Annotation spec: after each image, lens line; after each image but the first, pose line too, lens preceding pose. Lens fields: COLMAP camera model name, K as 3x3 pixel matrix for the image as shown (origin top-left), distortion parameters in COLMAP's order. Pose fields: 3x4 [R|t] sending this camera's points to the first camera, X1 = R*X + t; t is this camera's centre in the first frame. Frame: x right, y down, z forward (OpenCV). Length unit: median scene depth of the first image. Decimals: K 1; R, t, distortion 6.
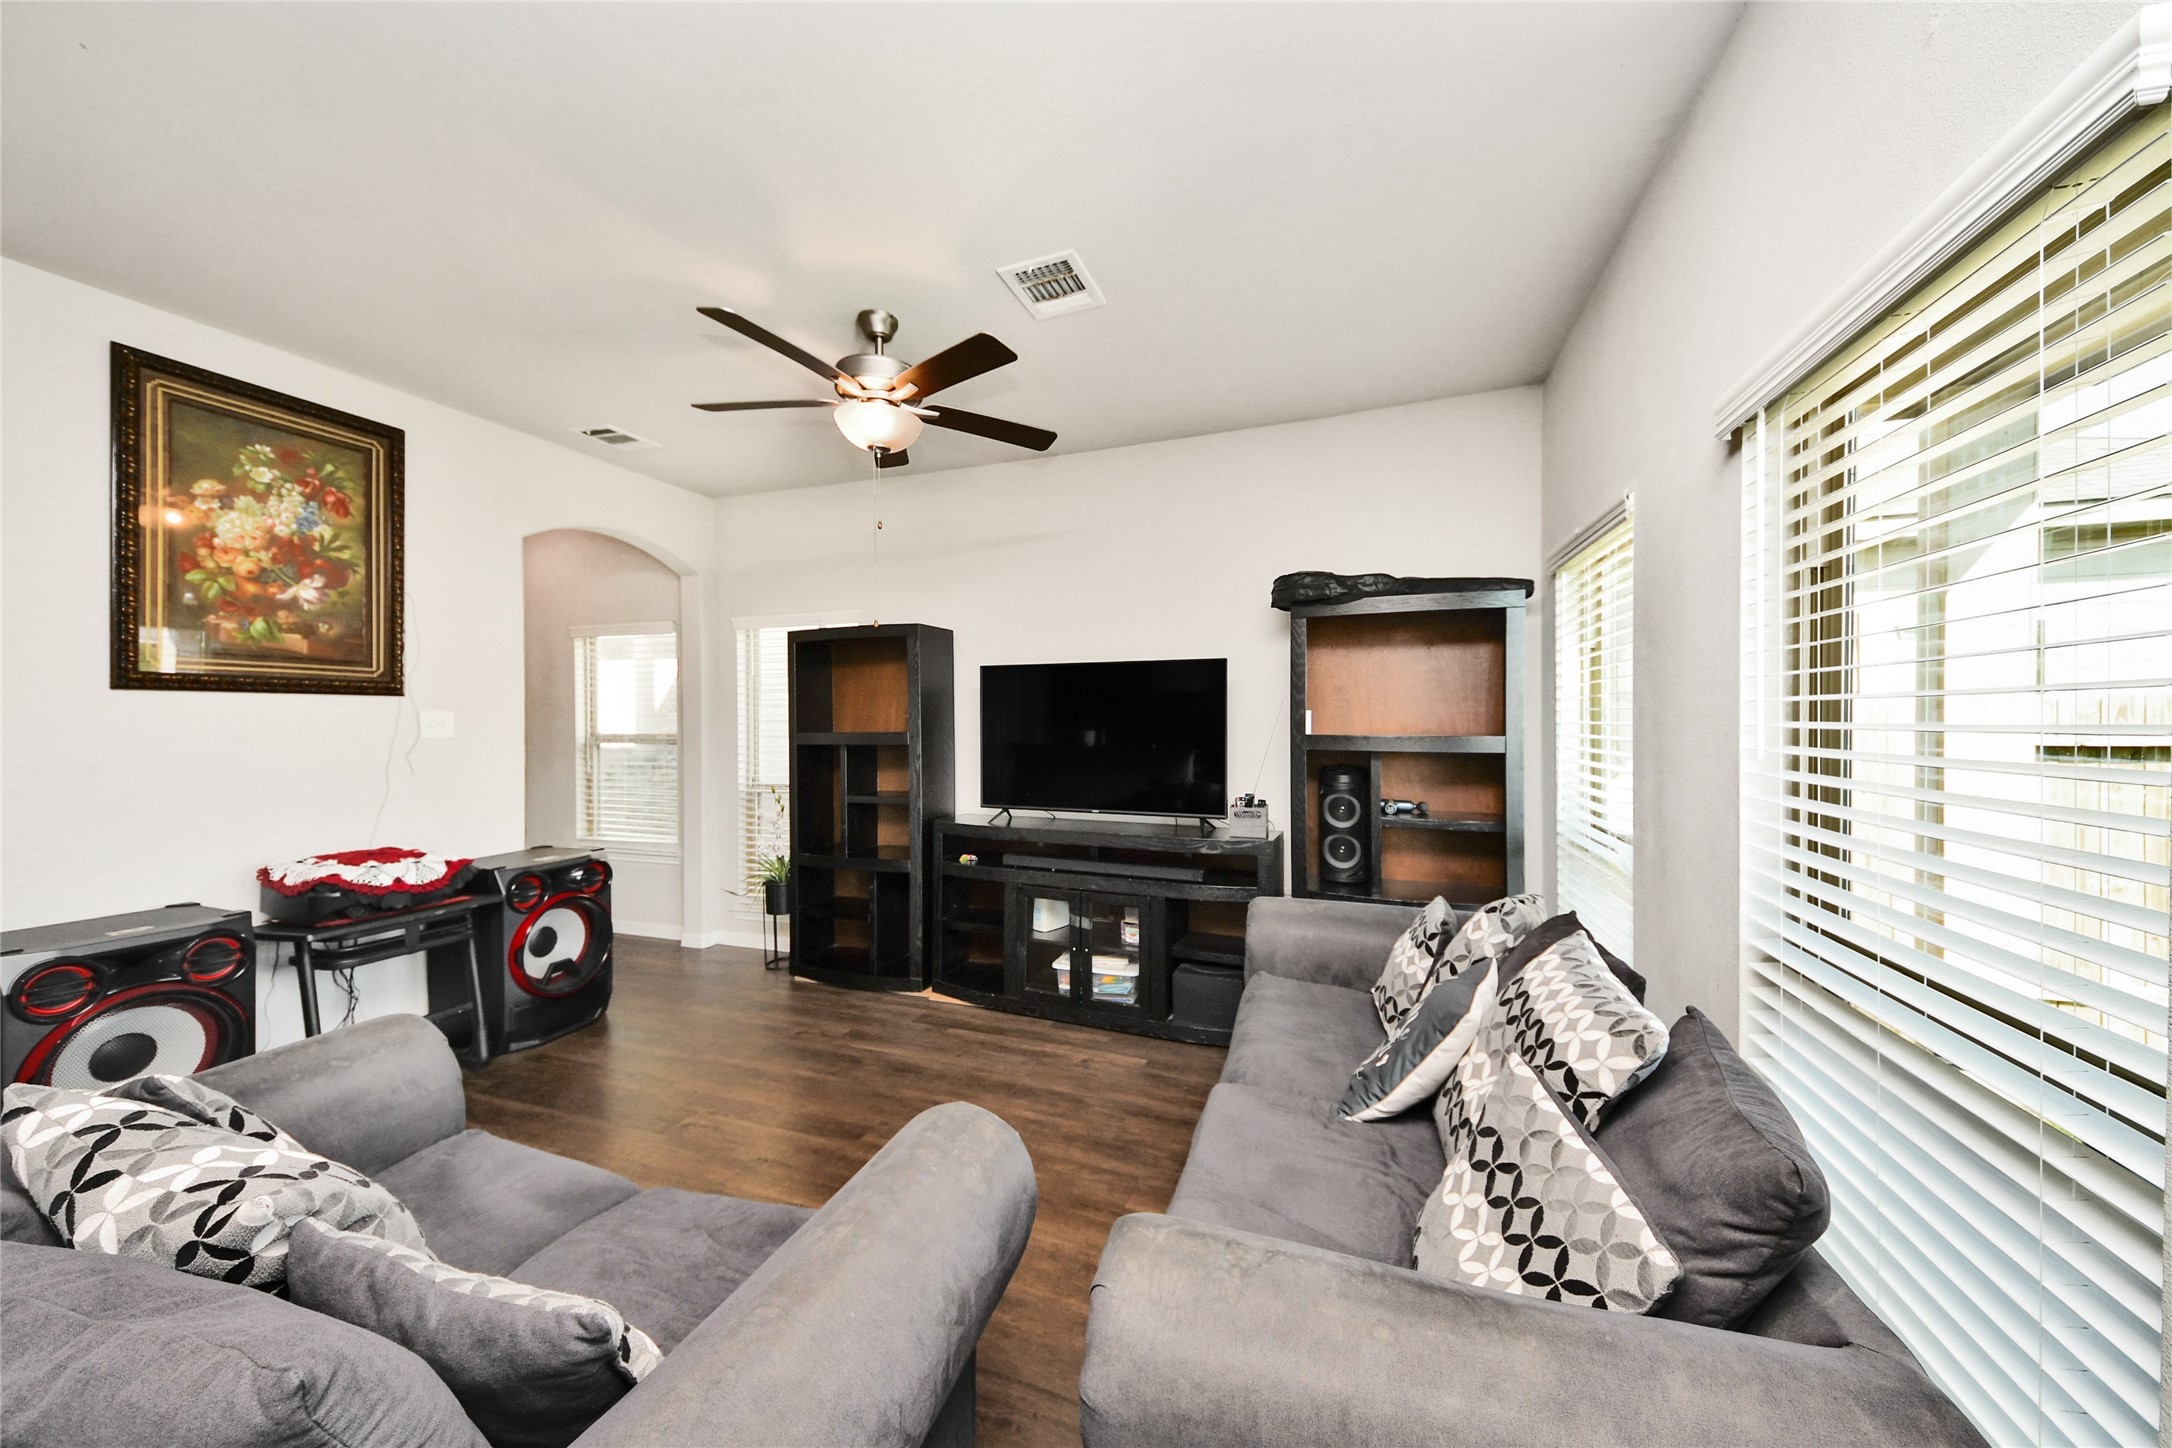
lens RADIAL K [[771.6, 0, 1079.5], [0, 771.6, 722.2], [0, 0, 1]] dist [0.054623, -0.022561]
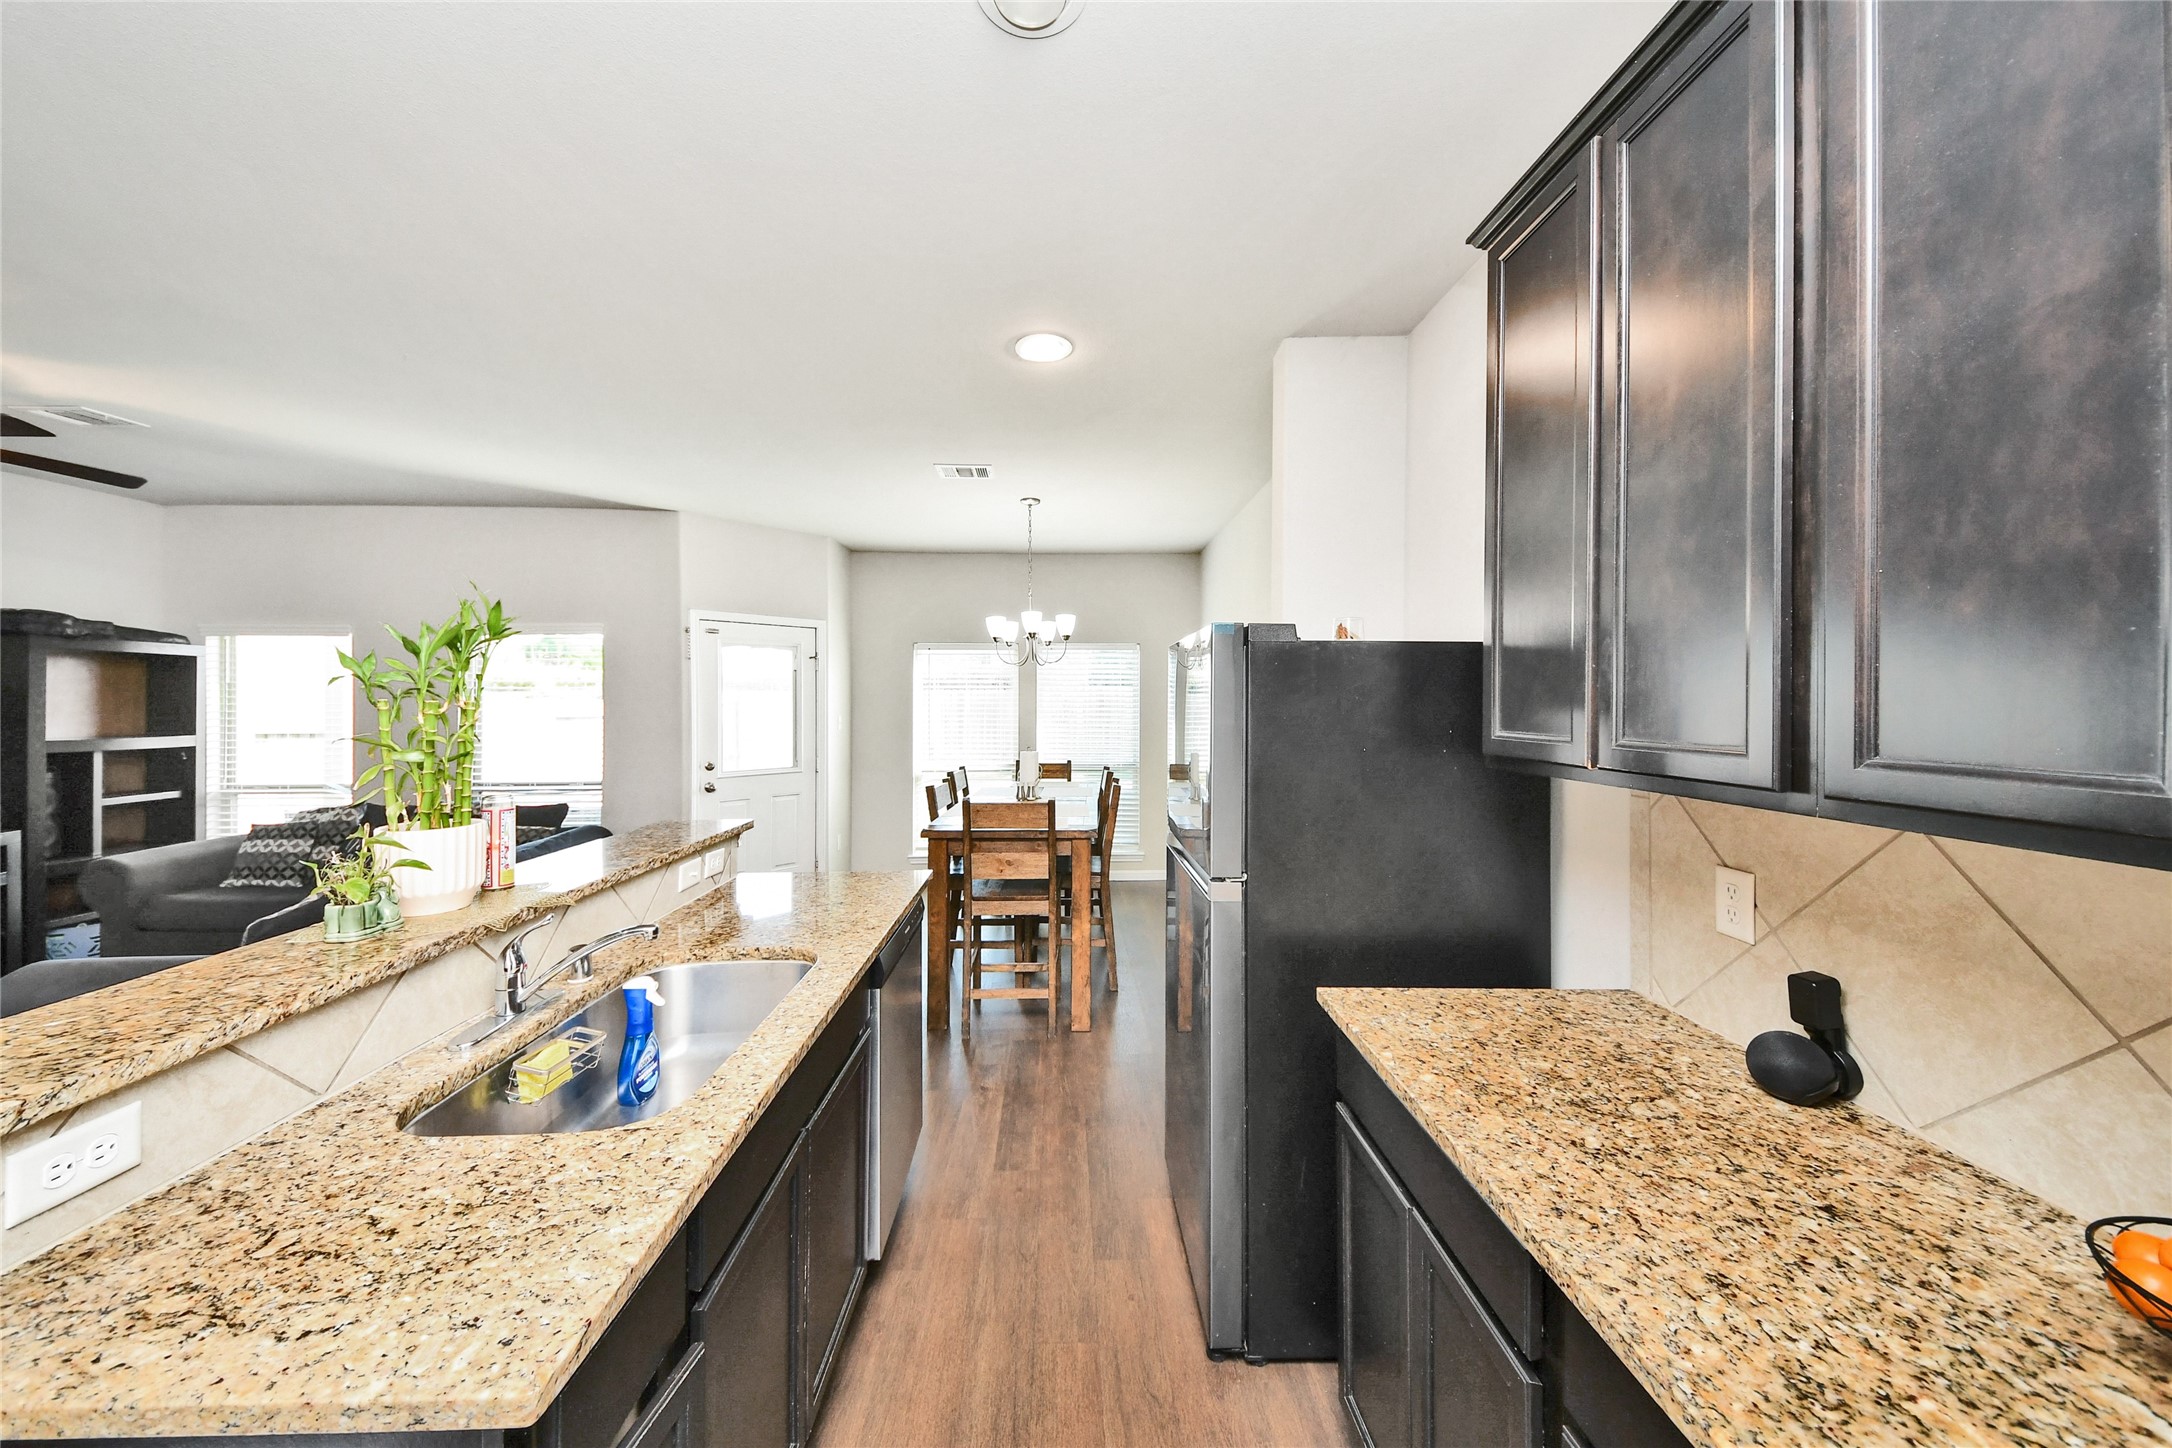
lens RADIAL K [[769.7, 0, 1074.3], [0, 769.7, 697.1], [0, 0, 1]] dist [0.052777, -0.014093]
pose [[-0.365149, 0.006344, 0.930928, -1.576728], [0.010036, 0.999945, -0.002878, -0.036239], [-0.930895, 0.008292, -0.365193, -0.073664]]
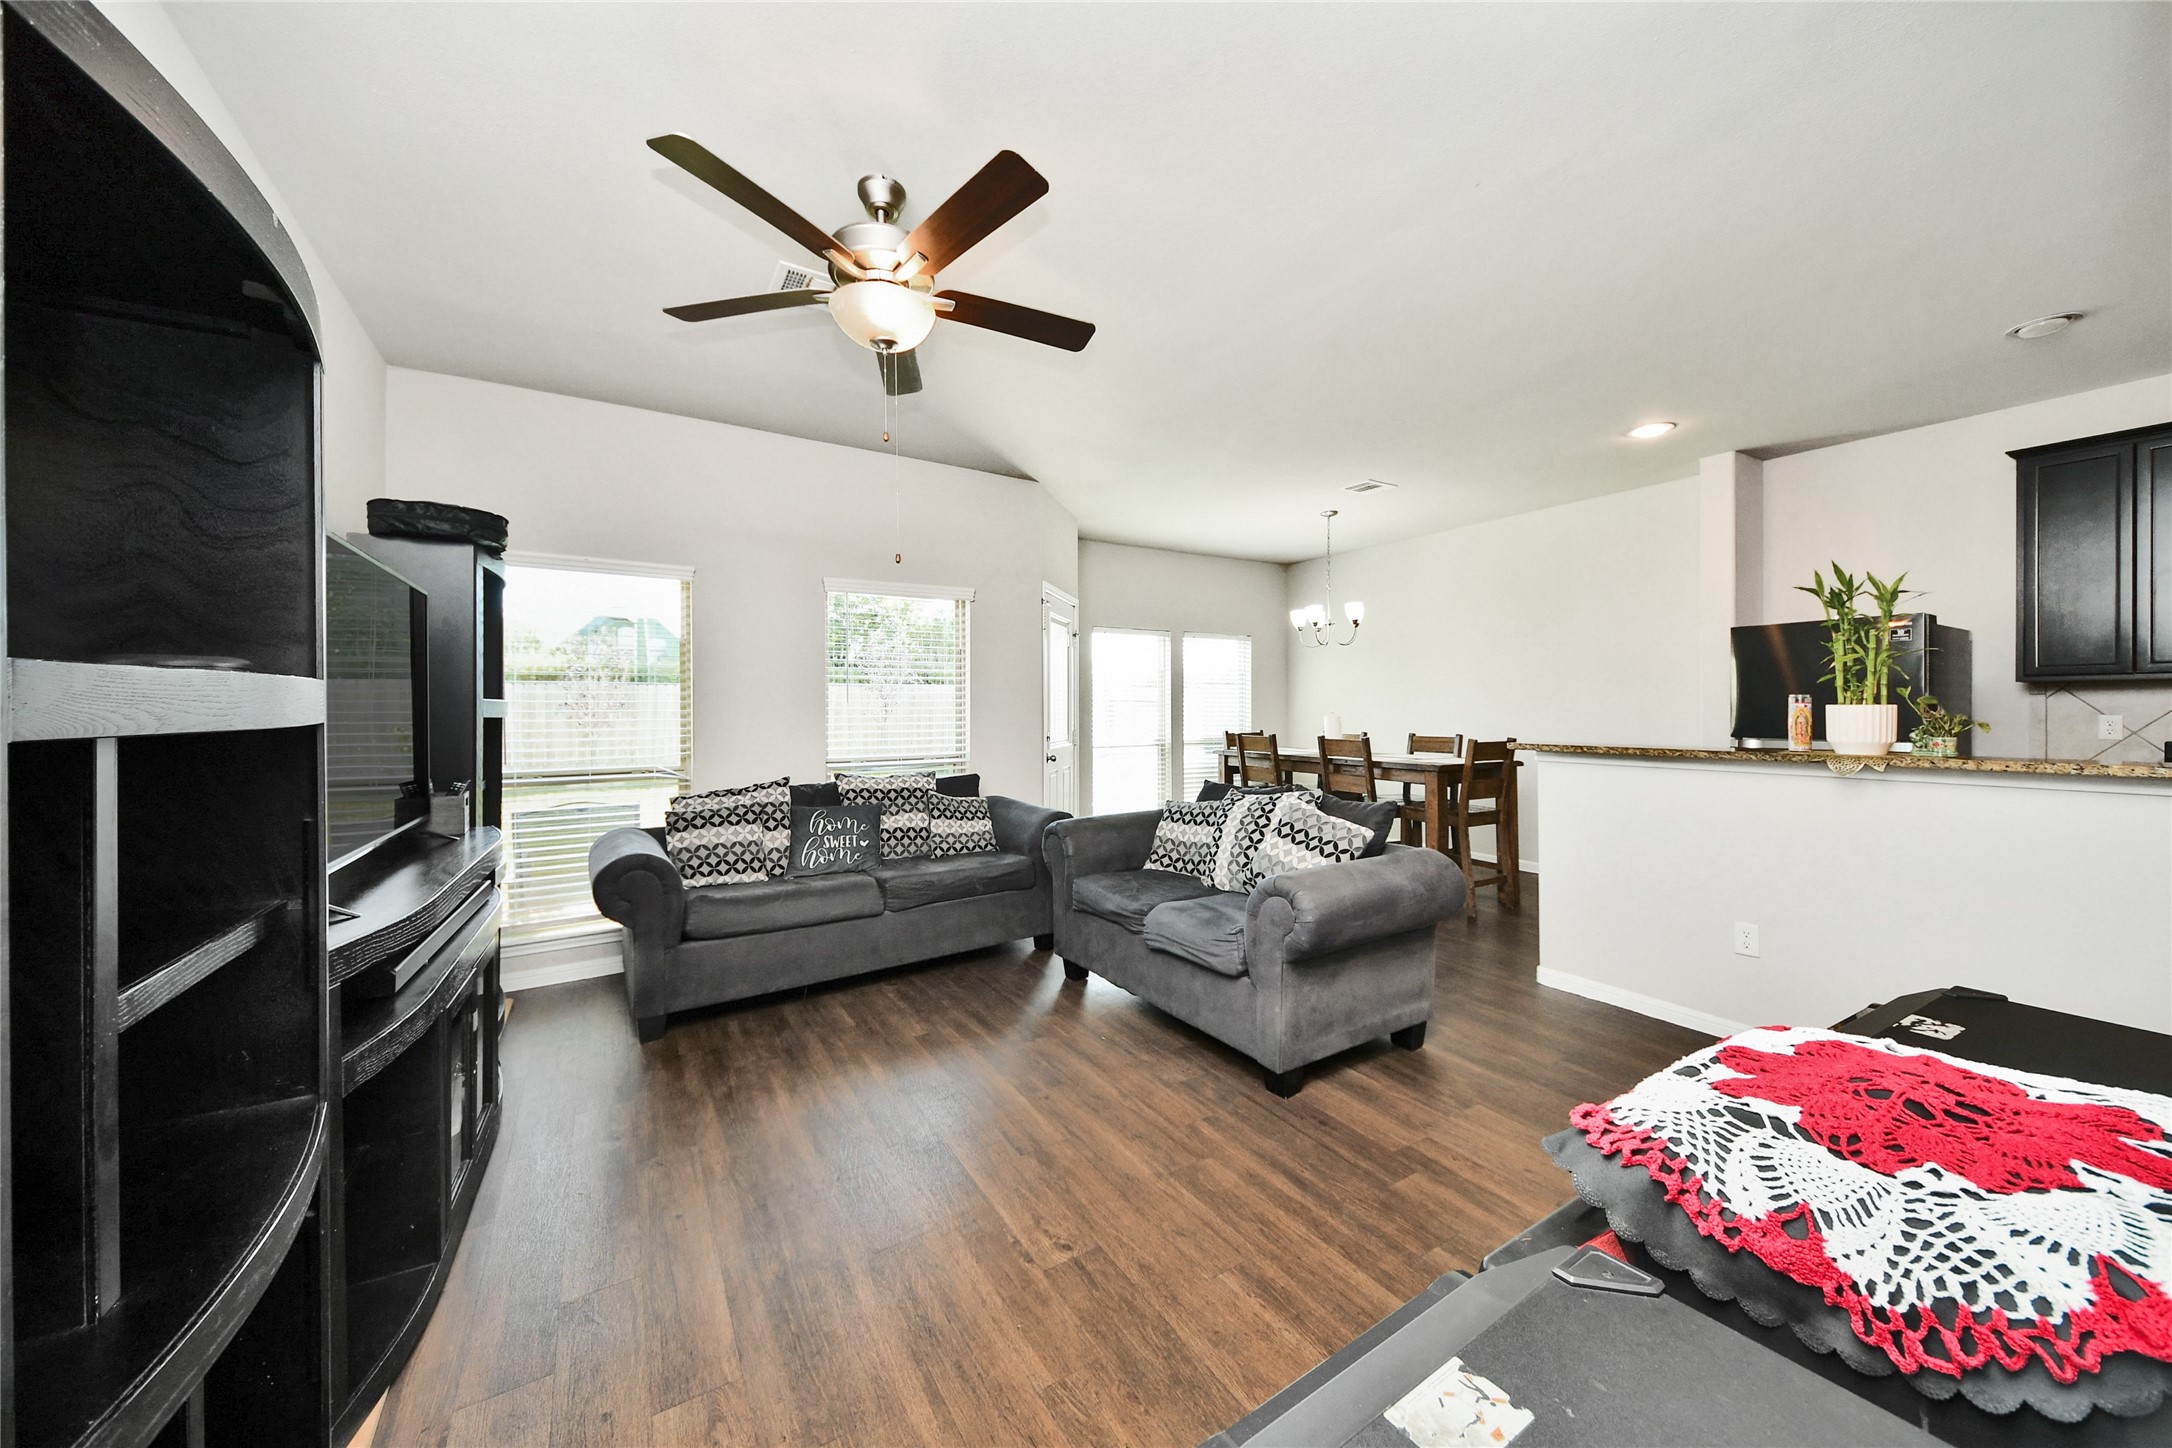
lens RADIAL K [[771.6, 0, 1079.5], [0, 771.6, 722.2], [0, 0, 1]] dist [0.054623, -0.022561]
pose [[-0.795979, -0.000134, 0.605325, -0.804596], [0.012722, 0.999775, 0.016950, 0.036197], [-0.605191, 0.021193, -0.795798, 1.325637]]
